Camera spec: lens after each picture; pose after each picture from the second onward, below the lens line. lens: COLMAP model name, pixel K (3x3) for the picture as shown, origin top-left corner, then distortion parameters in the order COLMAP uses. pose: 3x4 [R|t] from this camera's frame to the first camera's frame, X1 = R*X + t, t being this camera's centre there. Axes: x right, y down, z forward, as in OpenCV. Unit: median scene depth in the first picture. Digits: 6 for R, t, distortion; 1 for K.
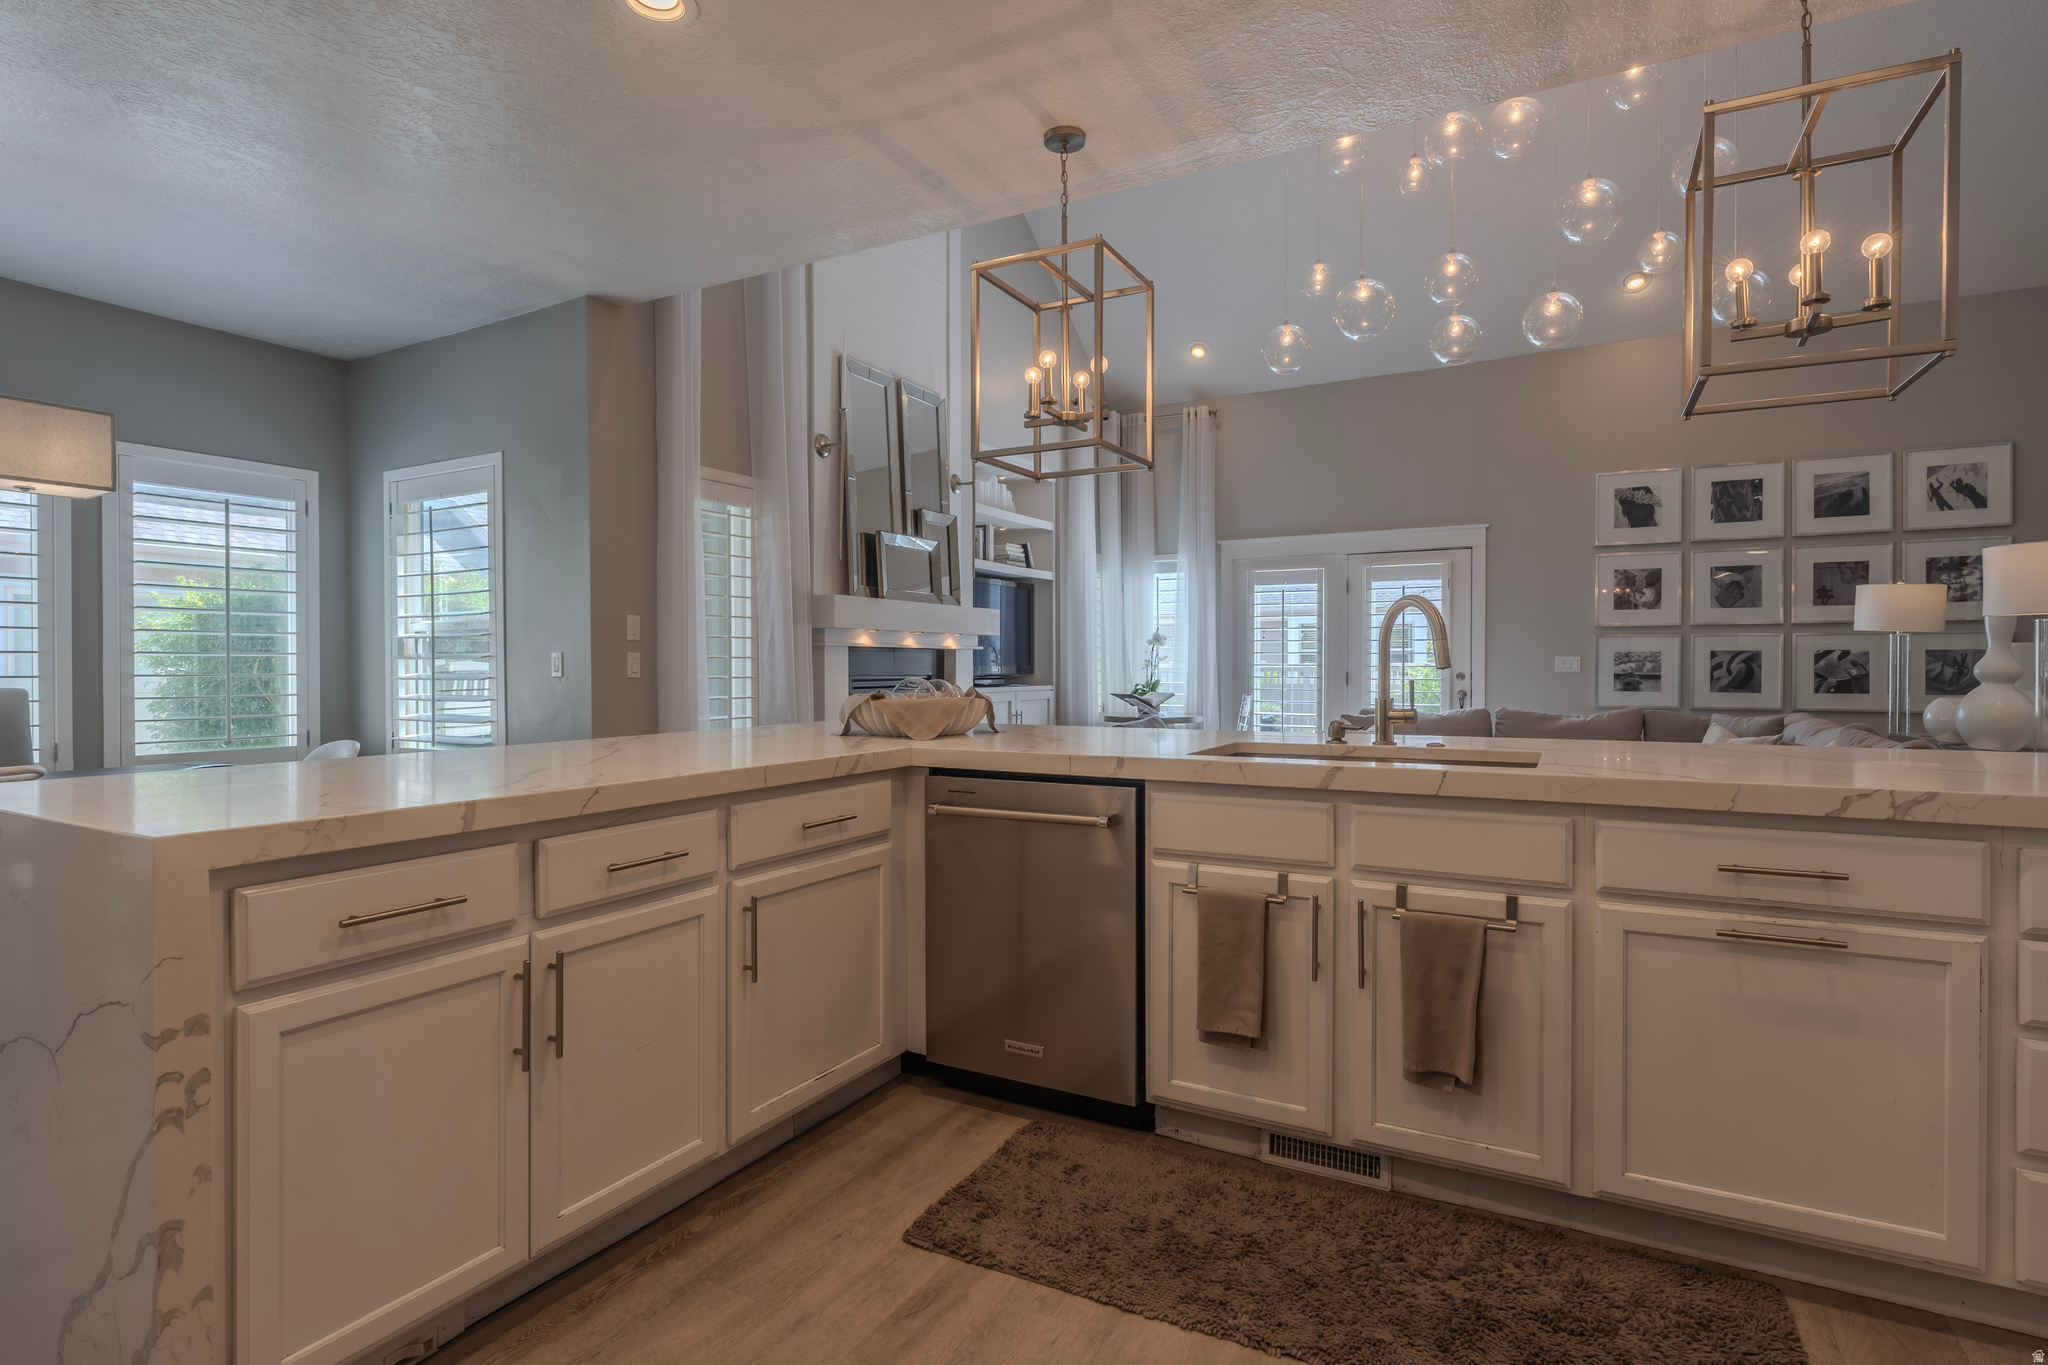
lens RADIAL K [[1013.6, 0, 1010.4], [0, 1013.6, 678.5], [0, 0, 1]] dist [-0.006919, -0.000384]
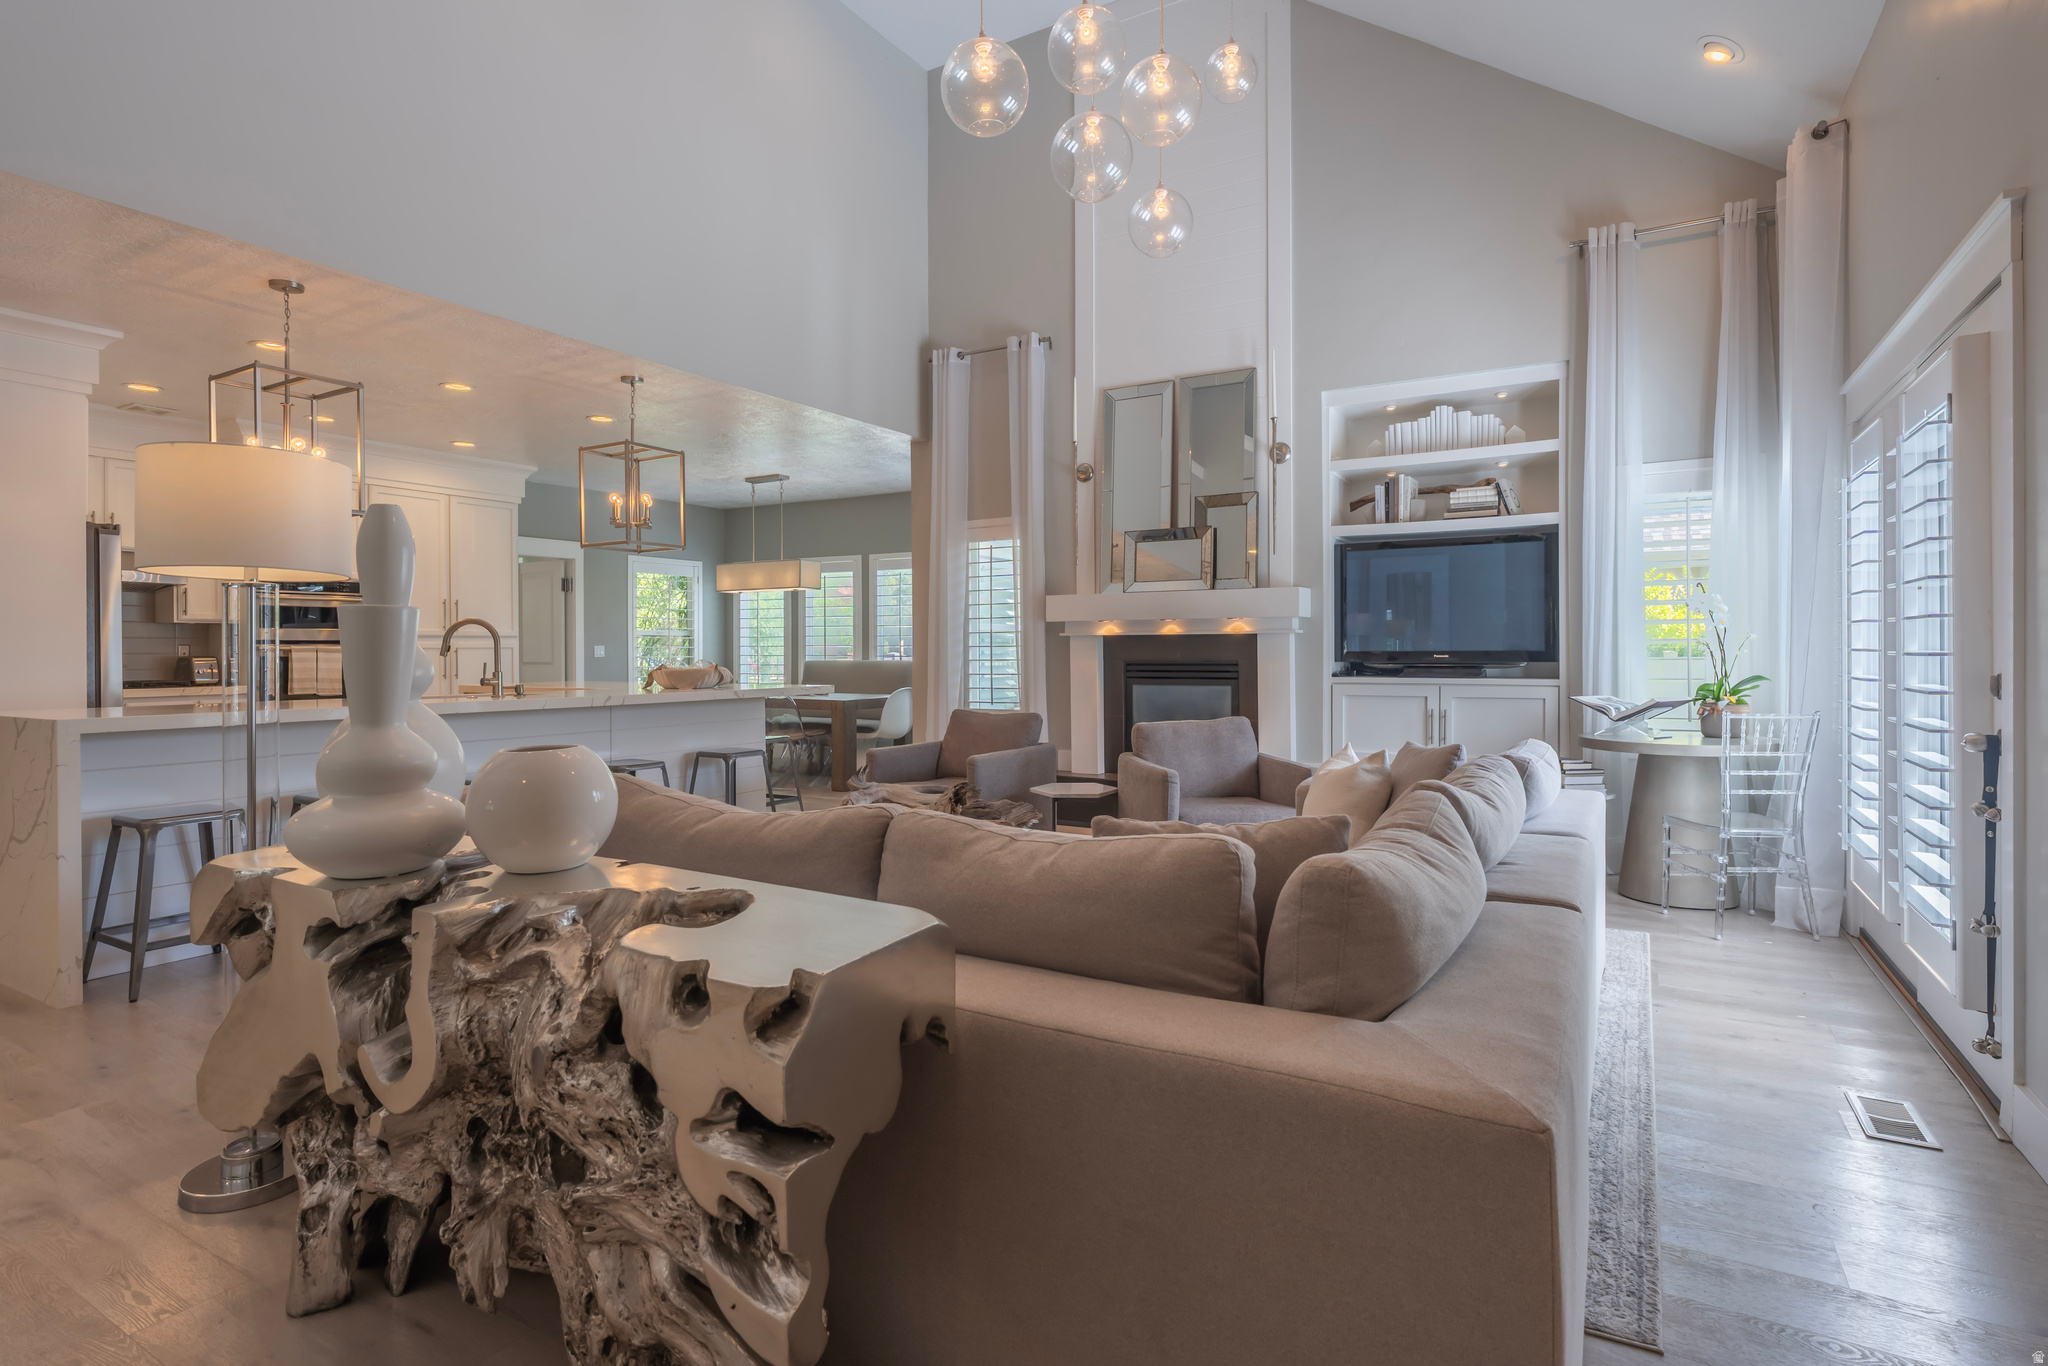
lens RADIAL K [[1013.6, 0, 1011.9], [0, 1013.6, 665.7], [0, 0, 1]] dist [-0.006919, -0.000384]
pose [[-0.025122, 0.015251, -0.999568, 0.967071], [-0.013194, 0.999791, 0.015586, -0.013181], [0.999597, 0.013580, -0.024916, 0.874341]]
